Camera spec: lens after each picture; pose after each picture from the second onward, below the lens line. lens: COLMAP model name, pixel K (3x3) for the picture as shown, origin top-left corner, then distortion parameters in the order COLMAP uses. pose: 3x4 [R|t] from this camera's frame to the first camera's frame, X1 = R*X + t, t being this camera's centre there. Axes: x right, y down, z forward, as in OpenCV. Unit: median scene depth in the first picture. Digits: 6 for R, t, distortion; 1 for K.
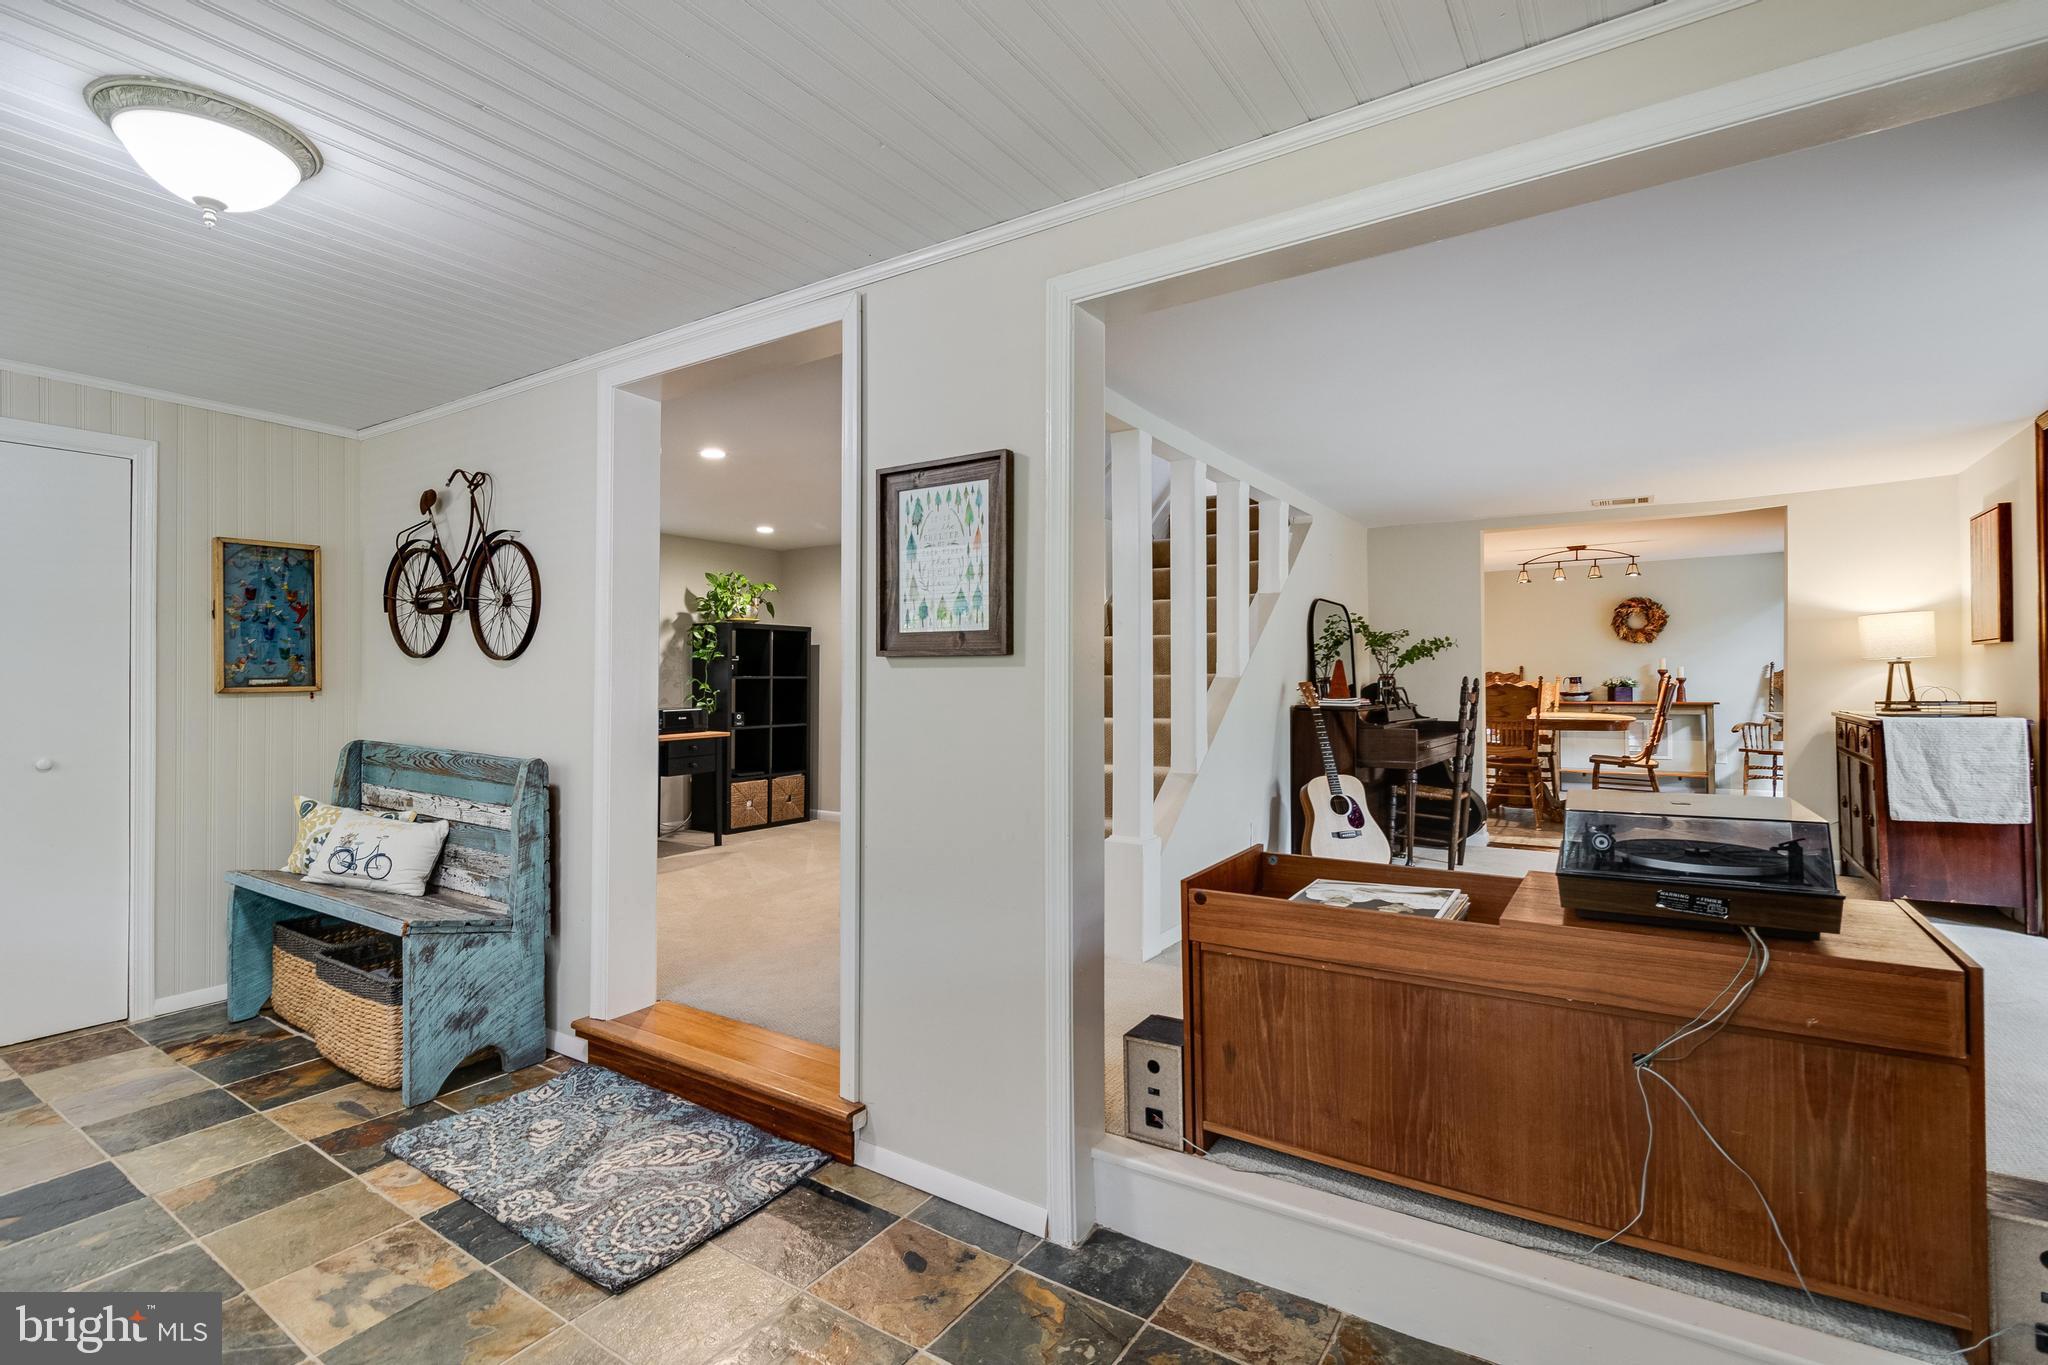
lens RADIAL K [[957.5, 0, 1006.8], [0, 957.5, 672.5], [0, 0, 1]] dist [0.001095, 0.000703]
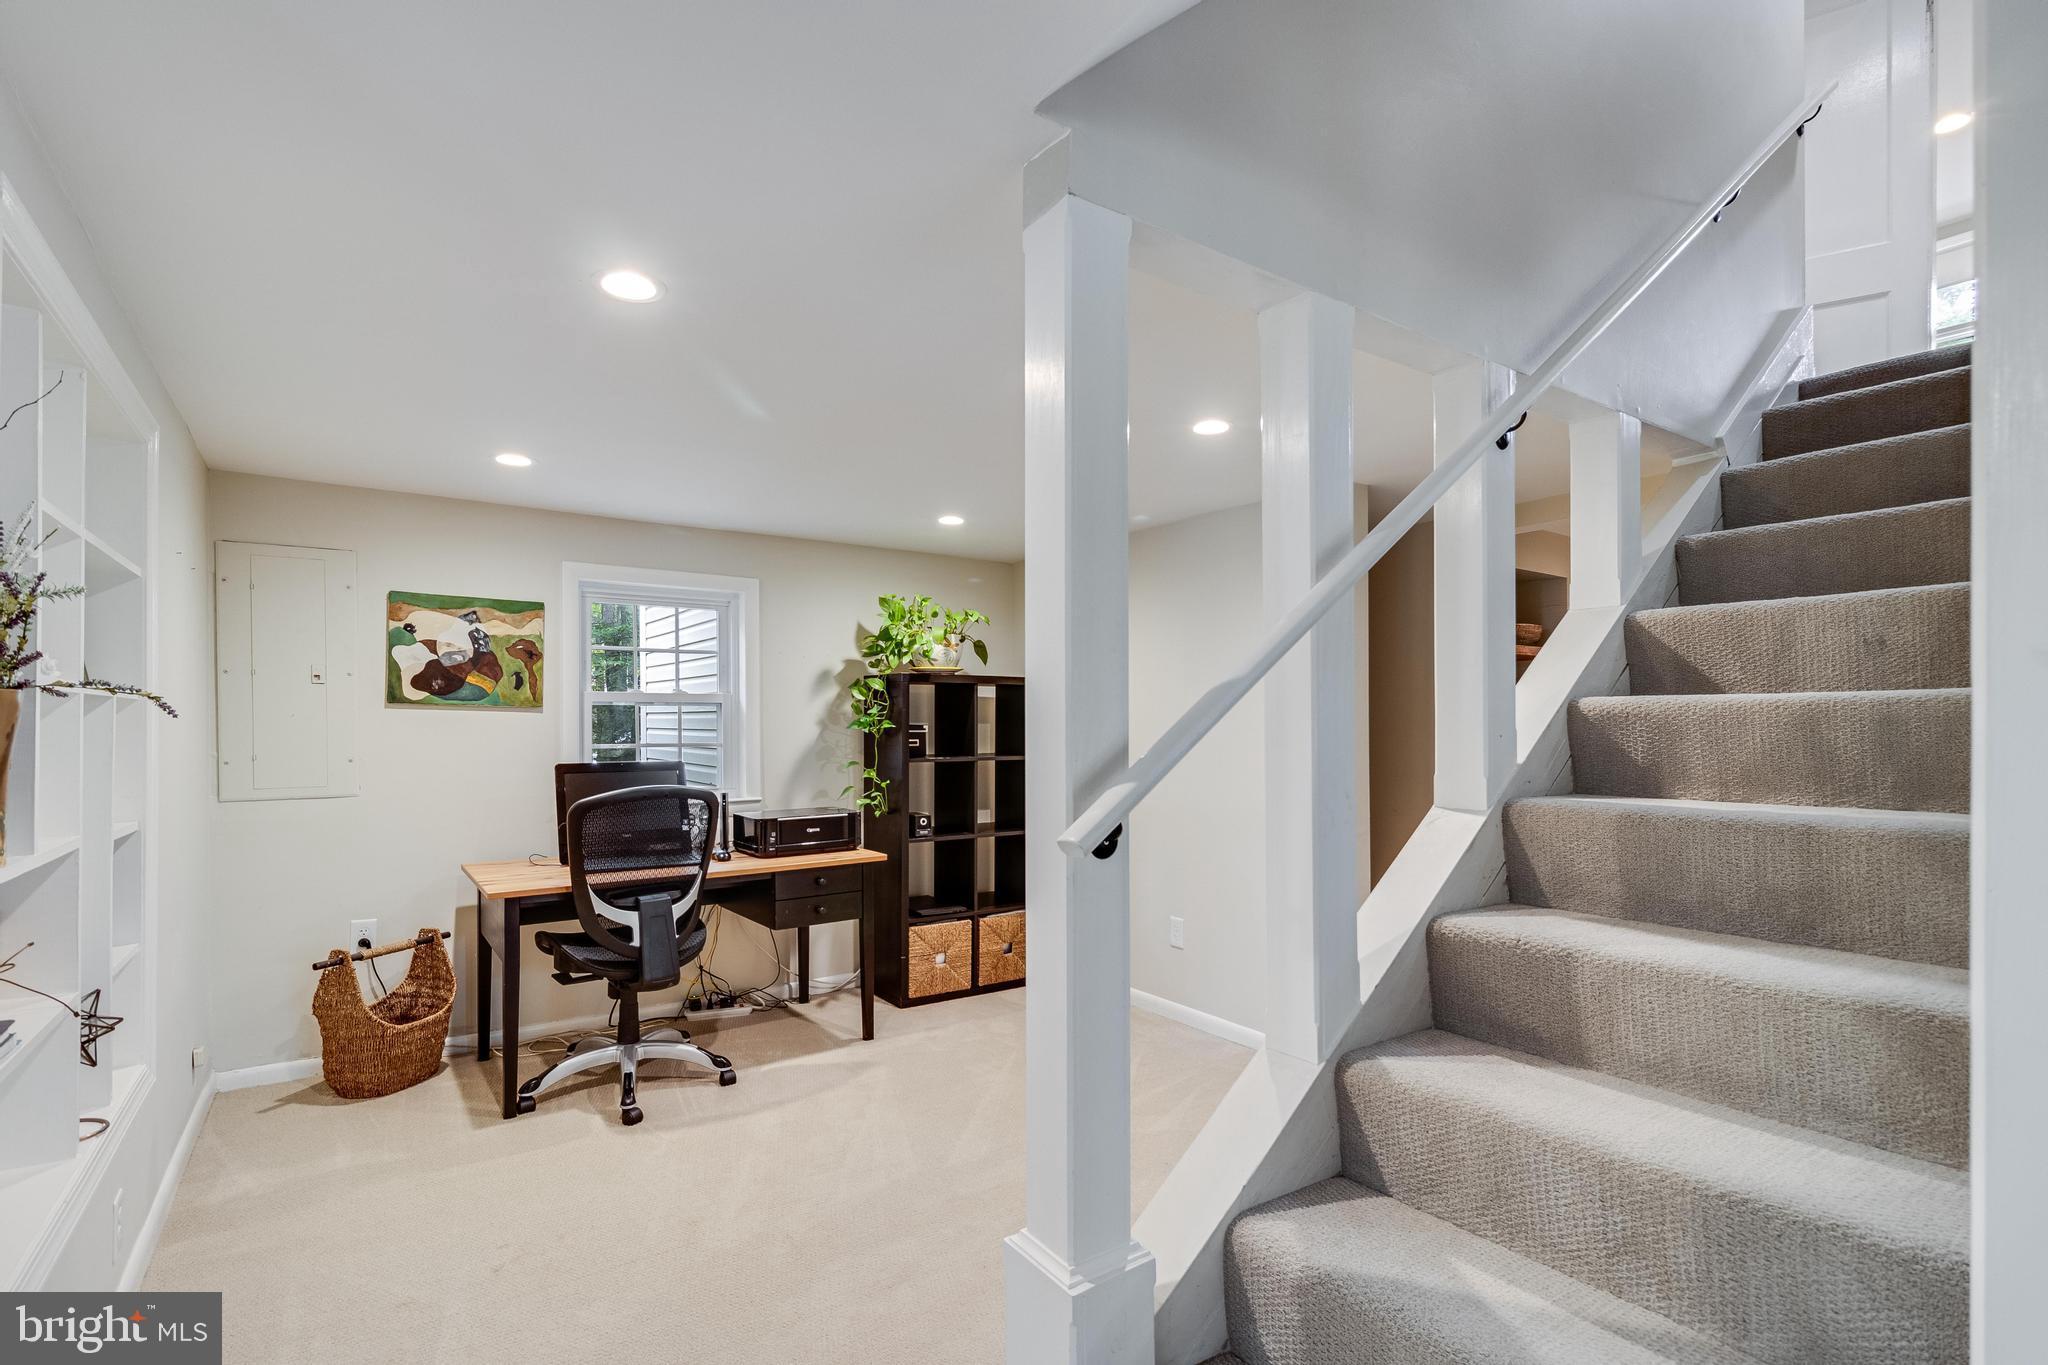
lens RADIAL K [[957.5, 0, 1021.2], [0, 957.5, 724.8], [0, 0, 1]] dist [0.001095, 0.000703]
pose [[0.930736, 0.000662, -0.365690, 0.012766], [0.001882, 0.999976, 0.006600, -0.021514], [0.365686, -0.006831, 0.930713, 0.424041]]
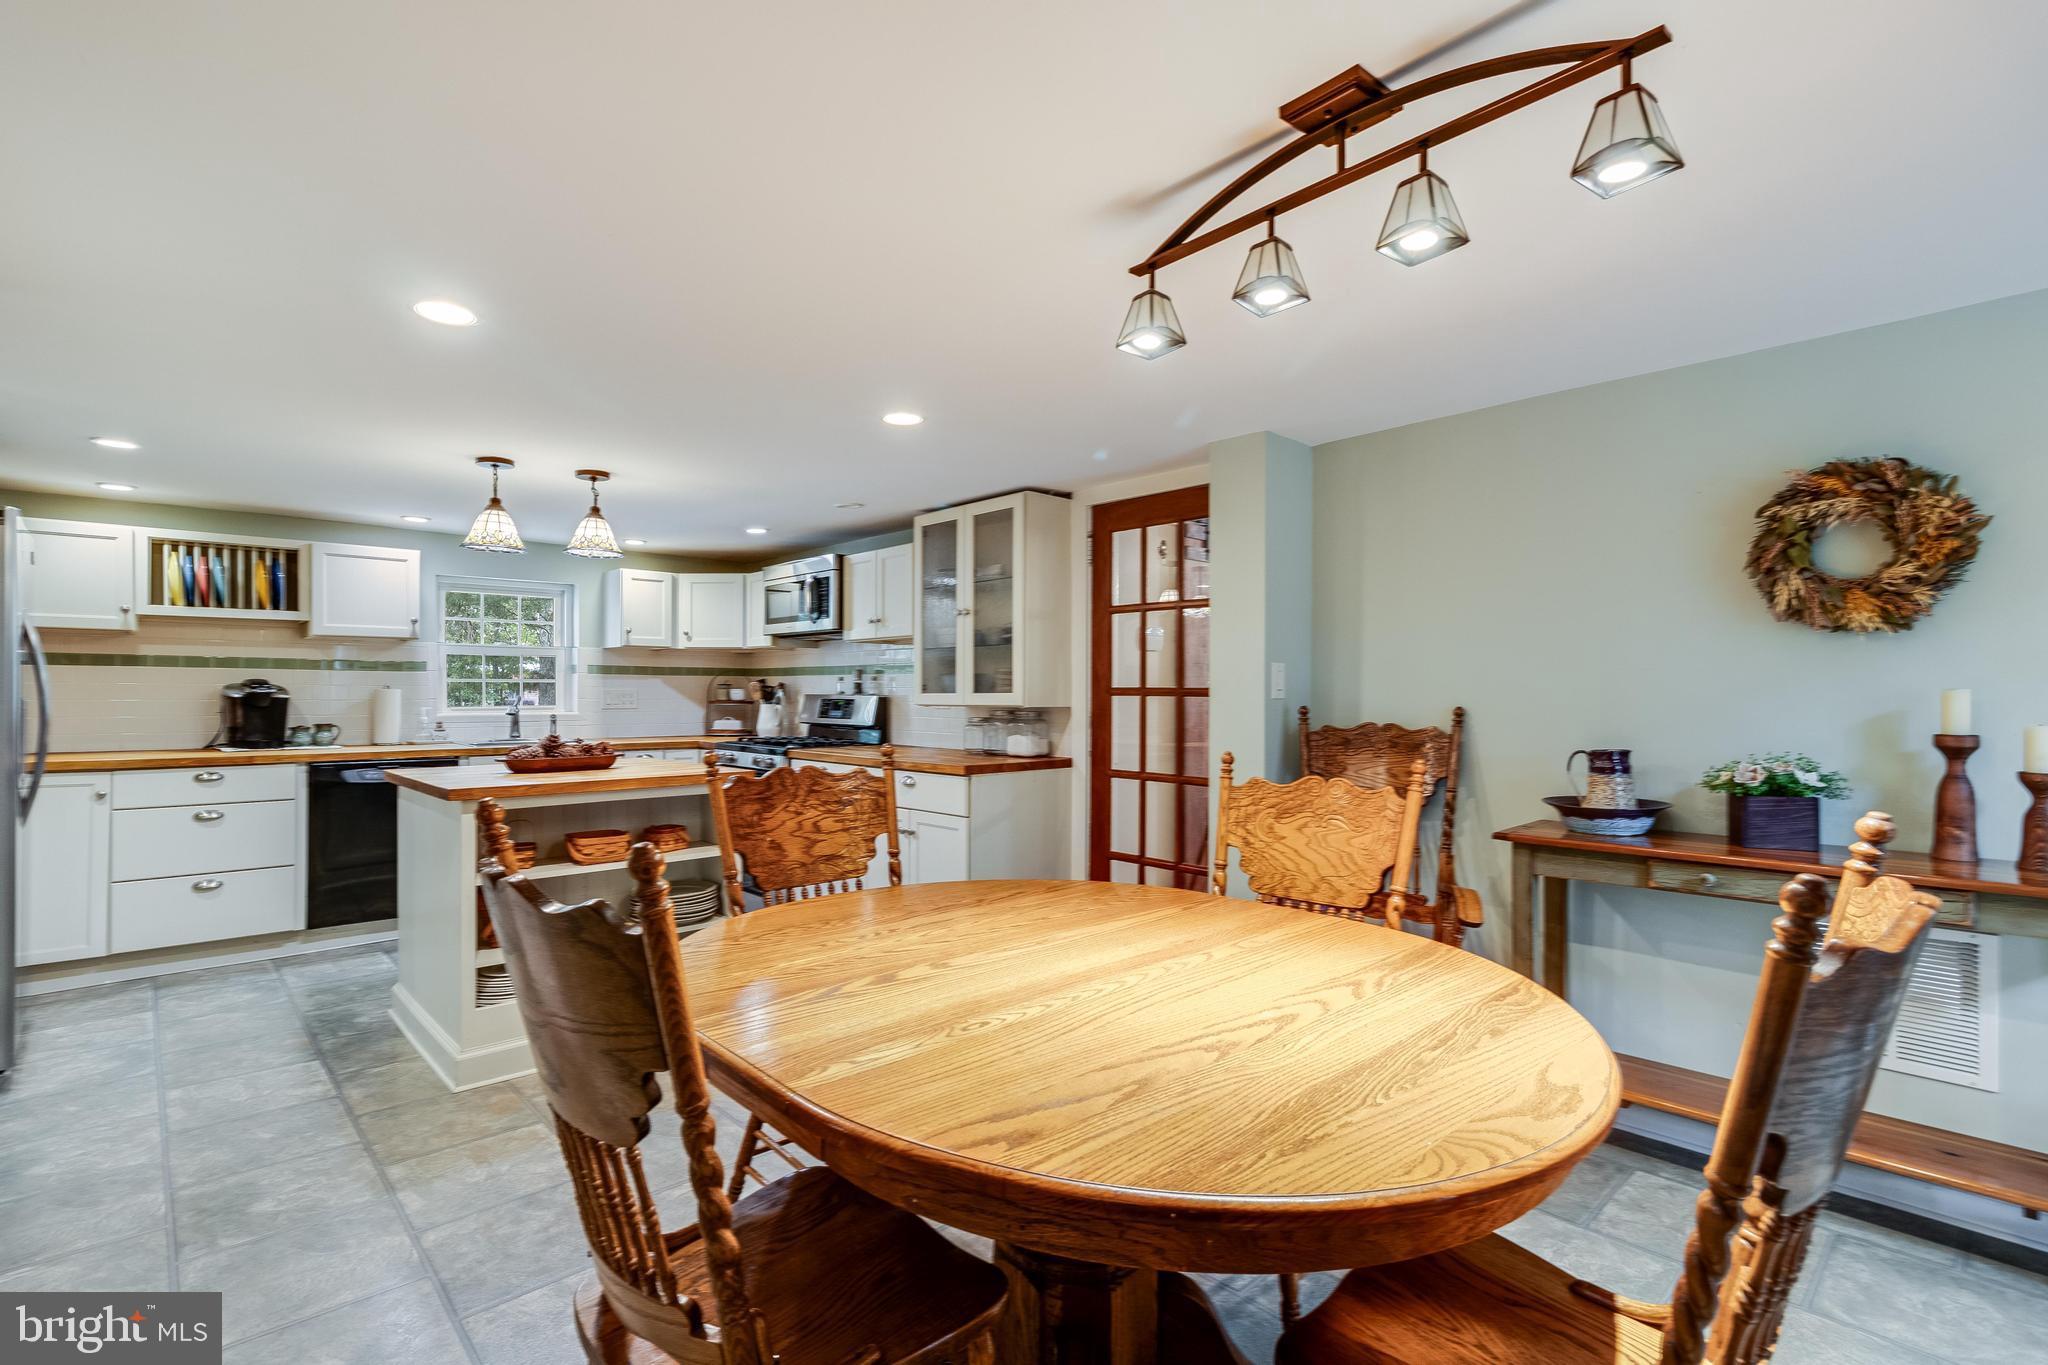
lens RADIAL K [[957.5, 0, 1019.9], [0, 957.5, 684.2], [0, 0, 1]] dist [0.001095, 0.000703]
pose [[0.973017, 0.005050, -0.230678, 0.623161], [-0.004511, 0.999986, 0.002867, -0.019910], [0.230689, -0.001749, 0.973026, 0.864565]]
